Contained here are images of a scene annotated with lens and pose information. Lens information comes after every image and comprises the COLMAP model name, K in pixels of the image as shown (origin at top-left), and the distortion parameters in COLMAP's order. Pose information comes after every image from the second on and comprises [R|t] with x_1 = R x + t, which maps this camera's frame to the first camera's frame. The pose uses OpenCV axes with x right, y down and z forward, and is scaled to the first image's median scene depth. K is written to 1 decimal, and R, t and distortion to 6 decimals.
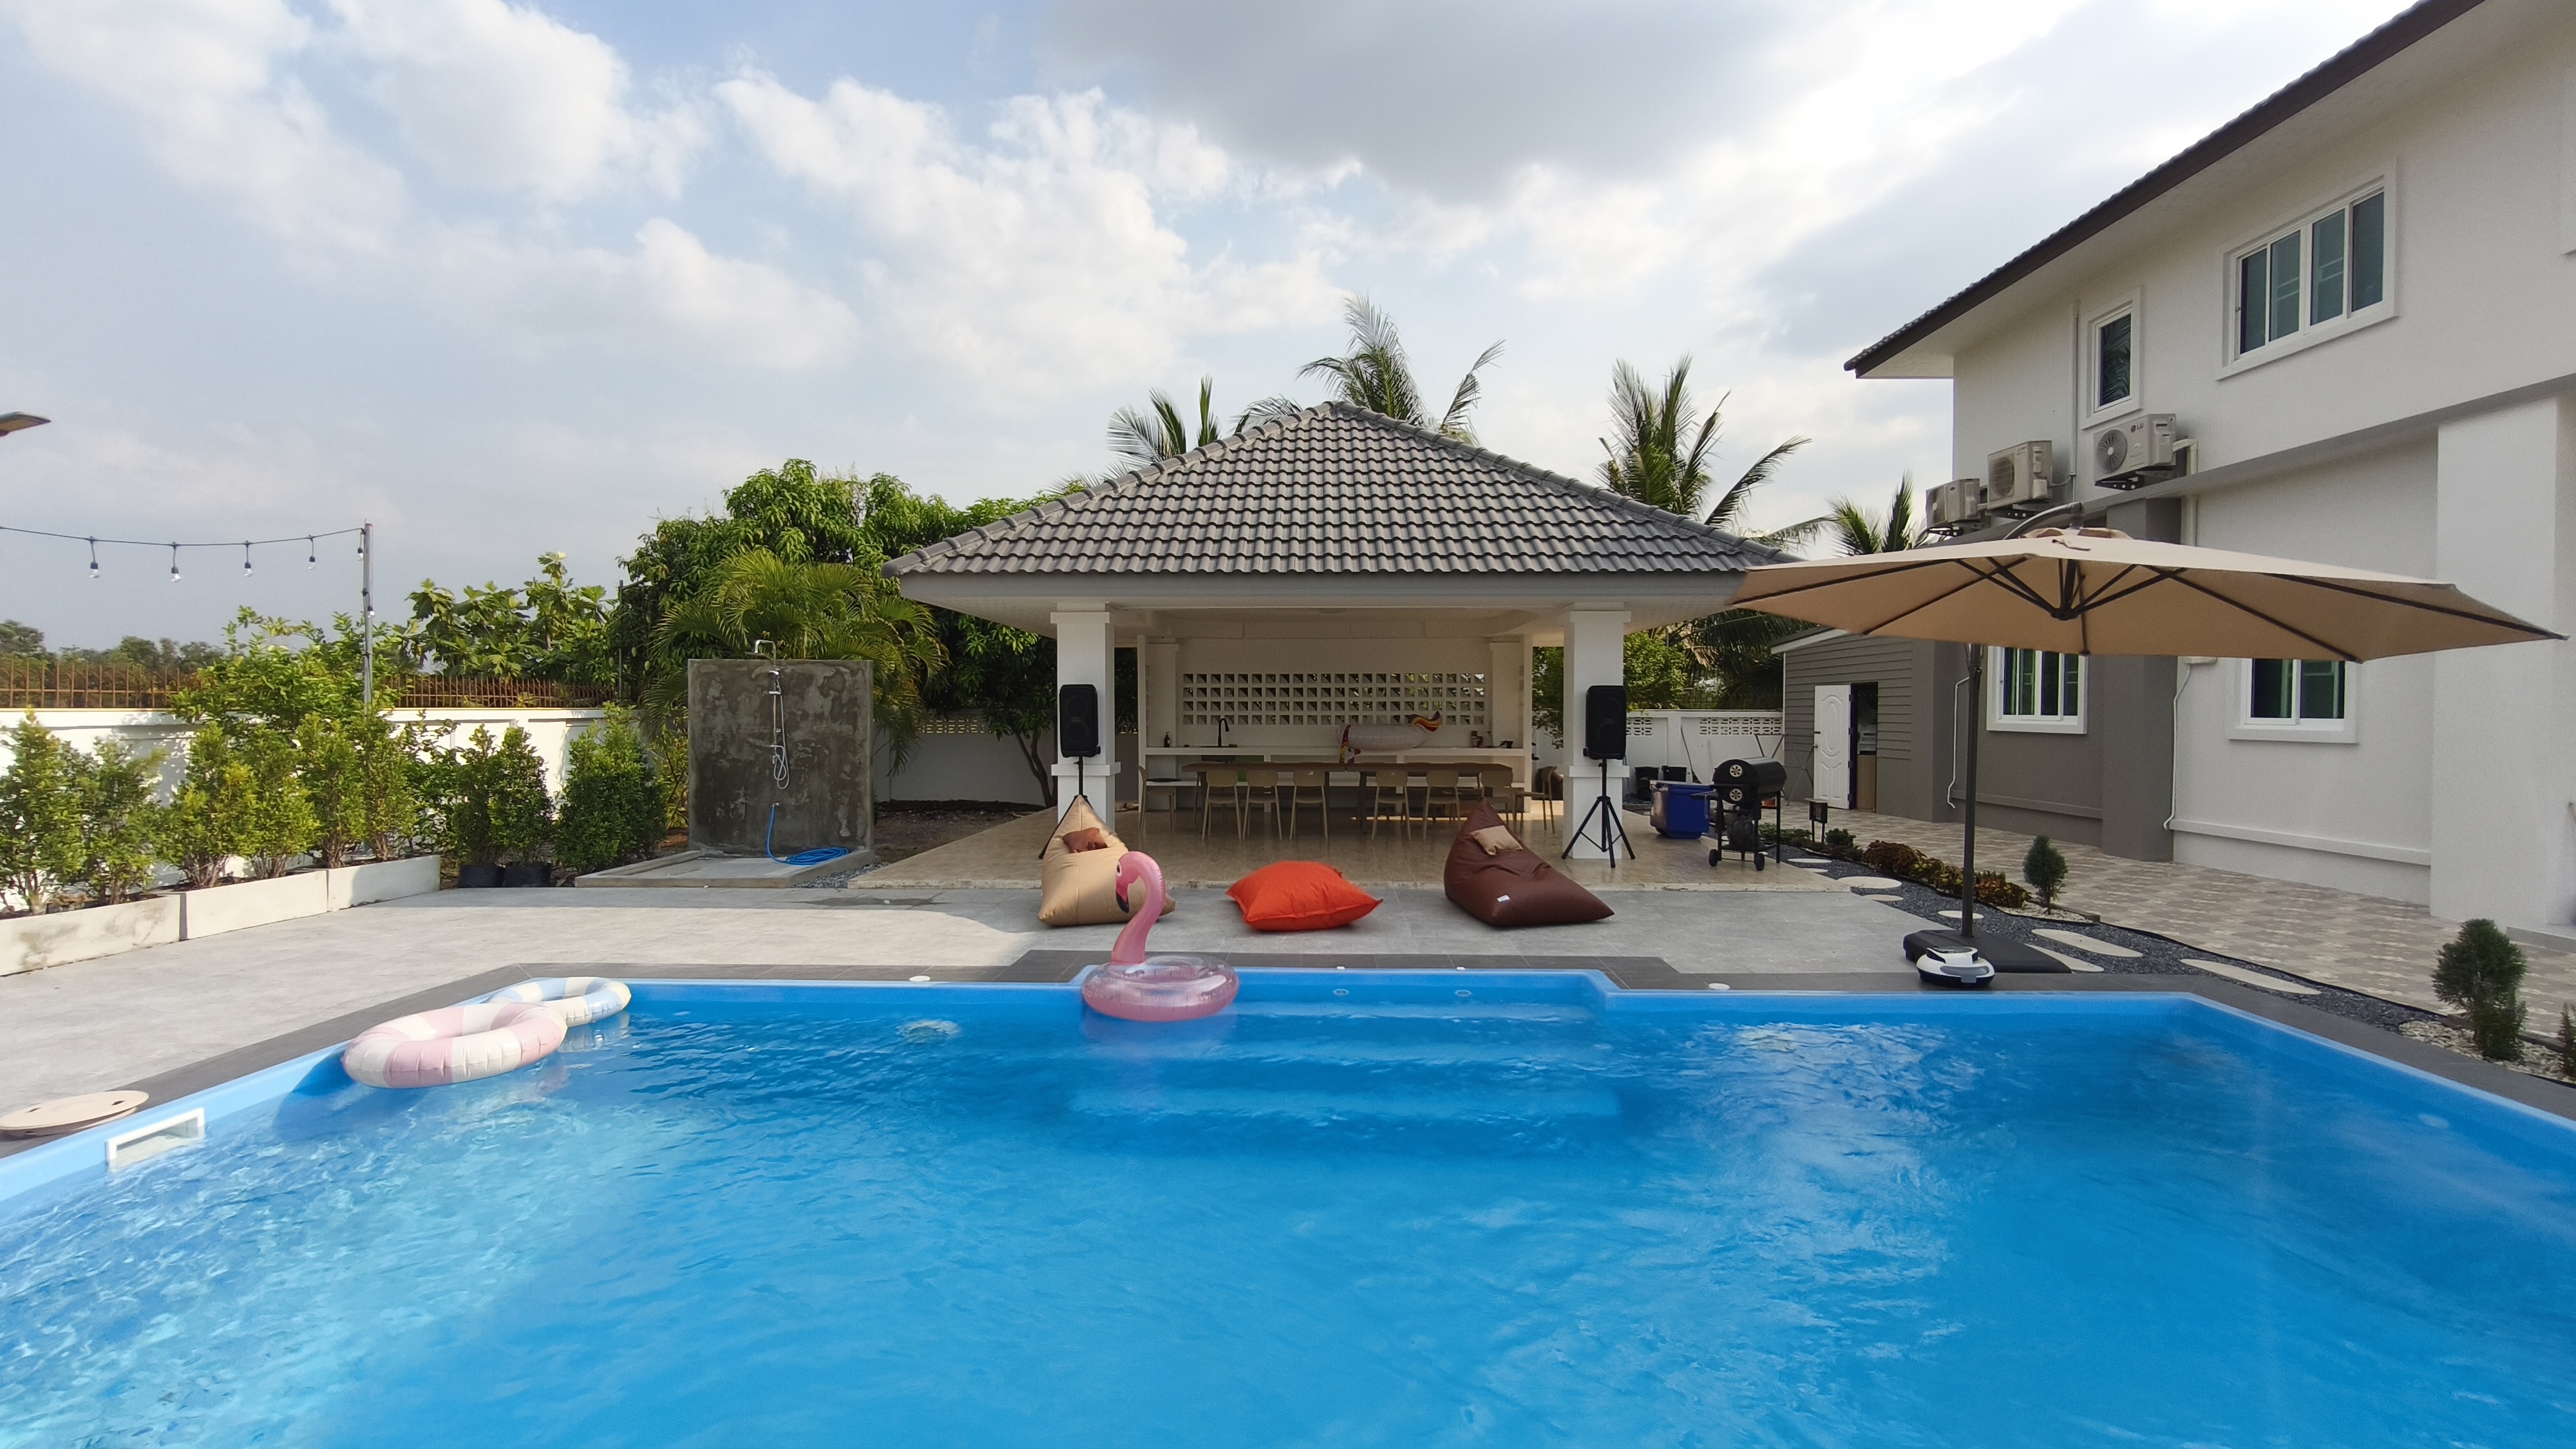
lens RADIAL K [[1101.0, 0, 1256.0], [0, 1101.0, 725.2], [0, 0, 1]] dist [-0.006138, 0.003018]
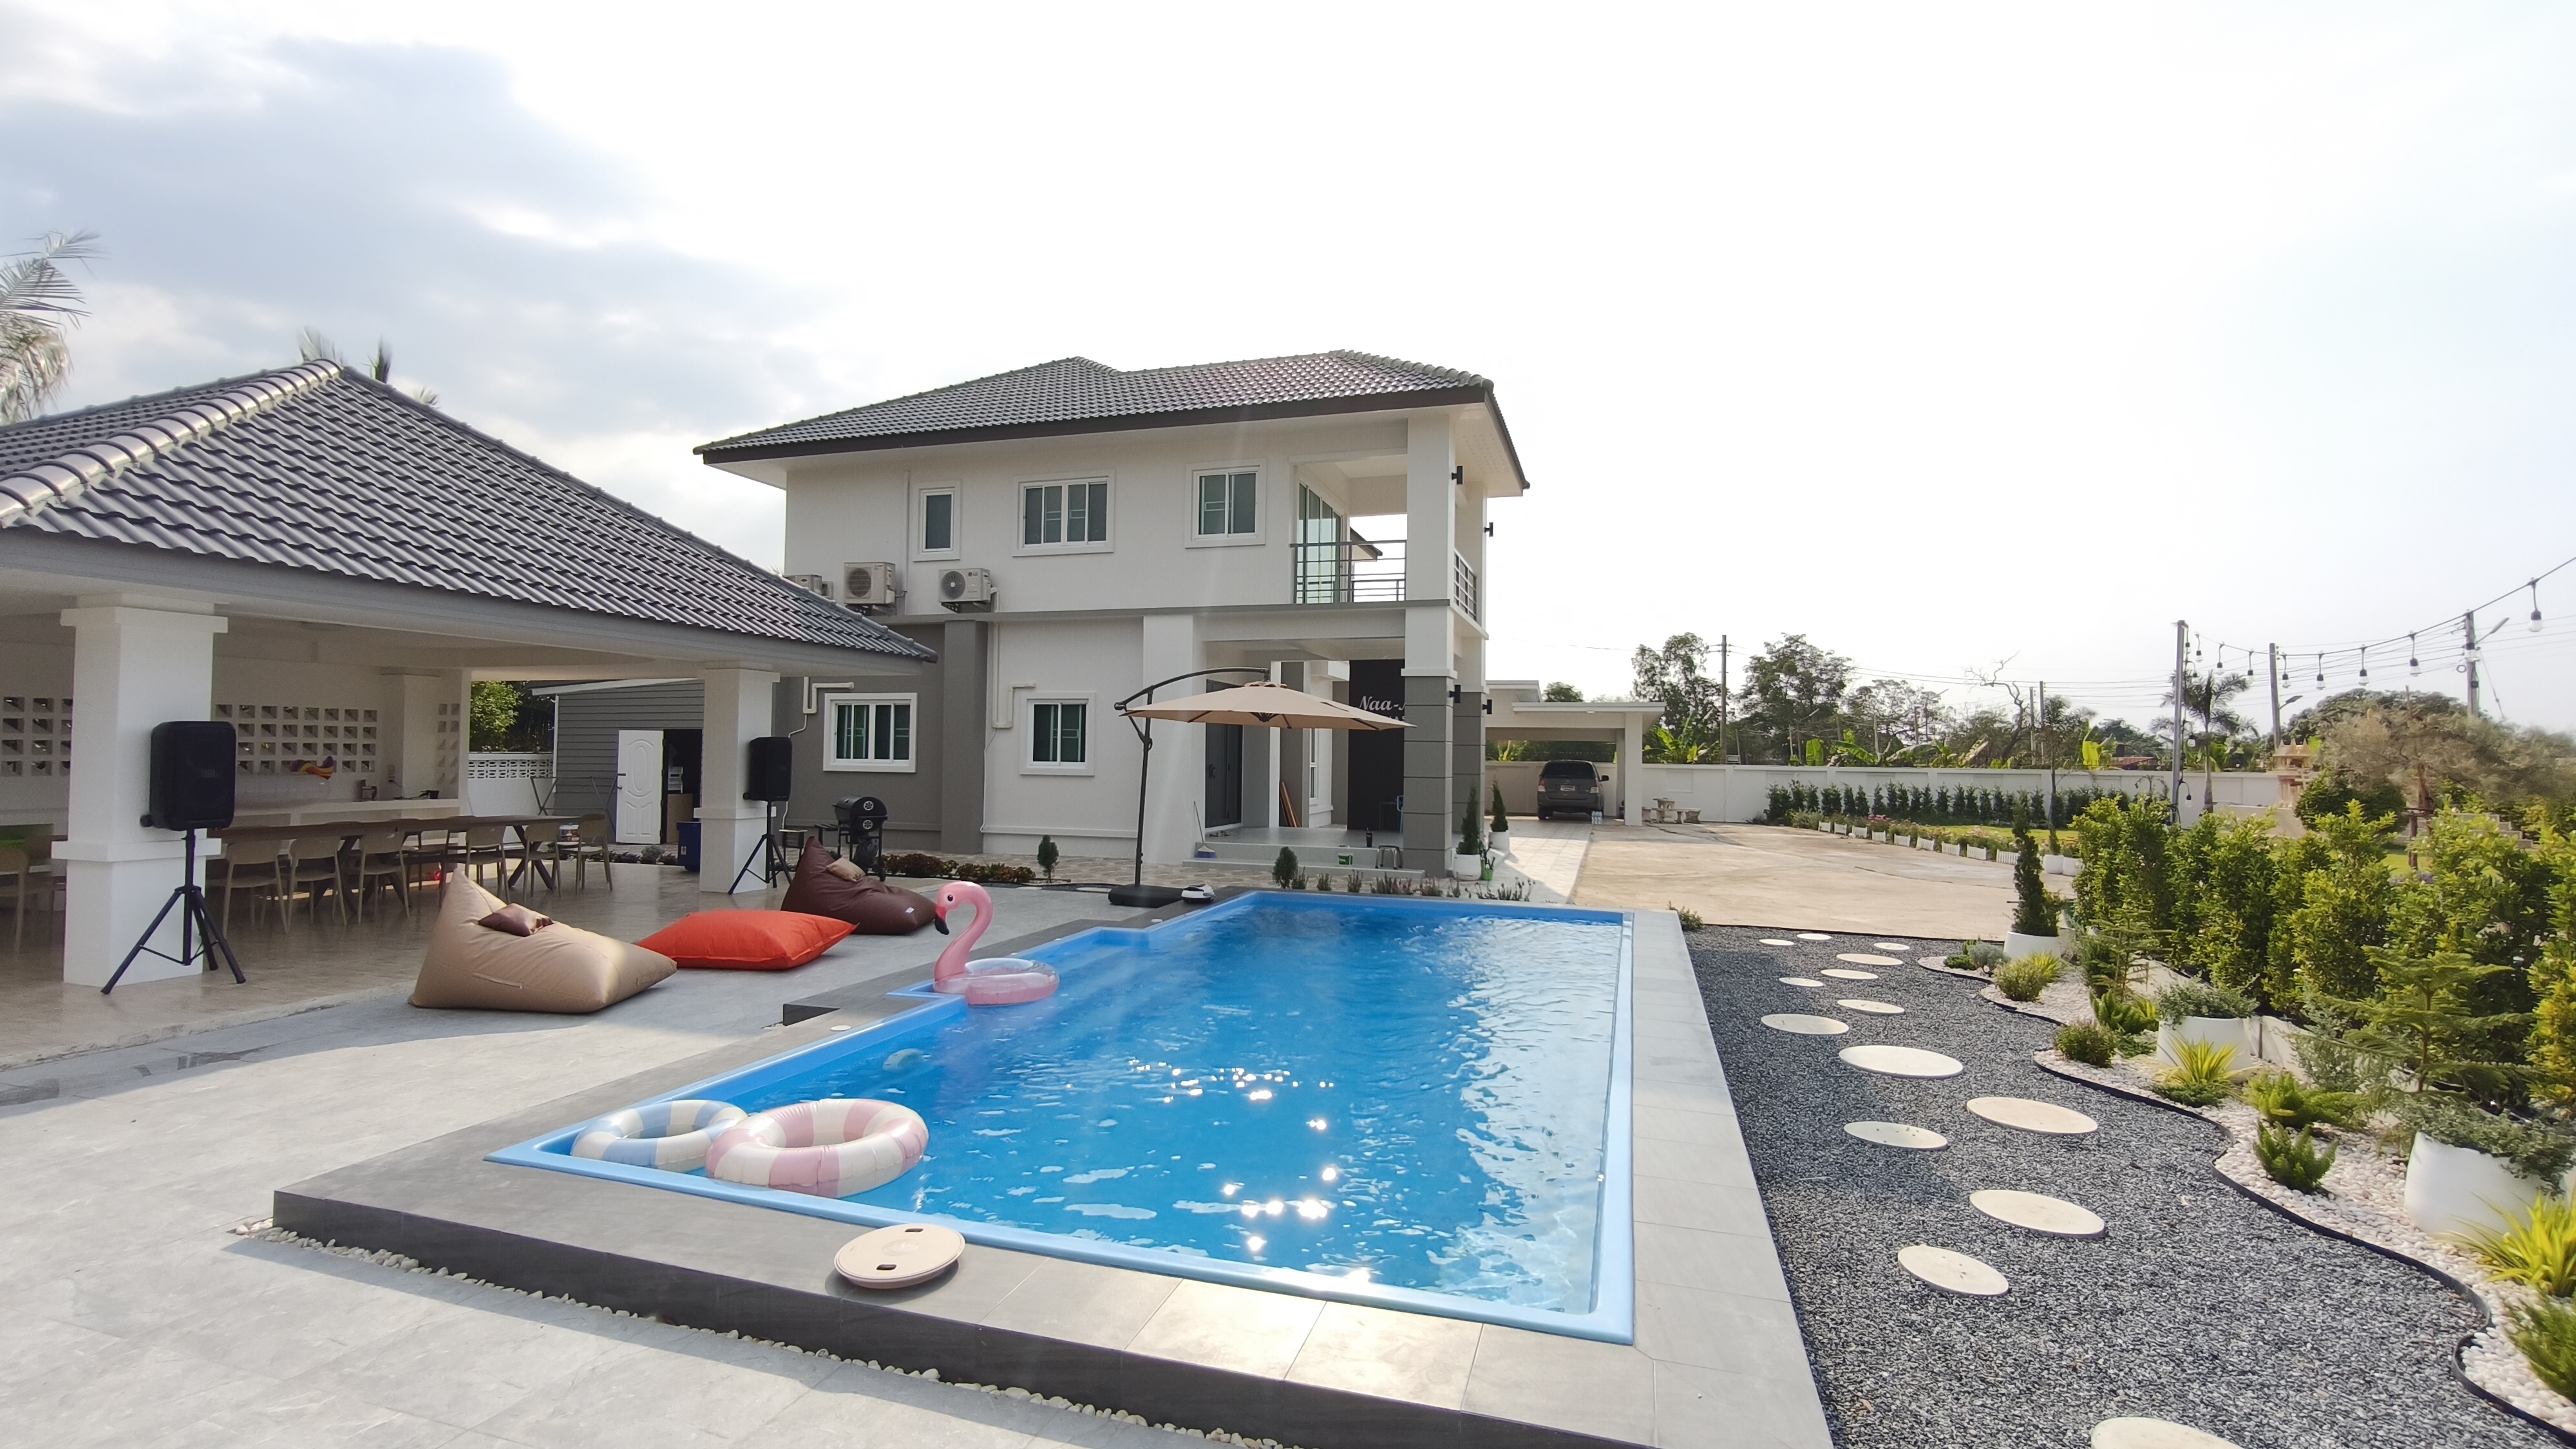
lens RADIAL K [[1101.0, 0, 1288.6], [0, 1101.0, 722.0], [0, 0, 1]] dist [-0.006138, 0.003018]
pose [[0.243307, 0.028620, 0.969527, -0.520436], [0.006084, 0.999500, -0.031031, -0.010227], [-0.969930, 0.013448, 0.243011, 0.170768]]
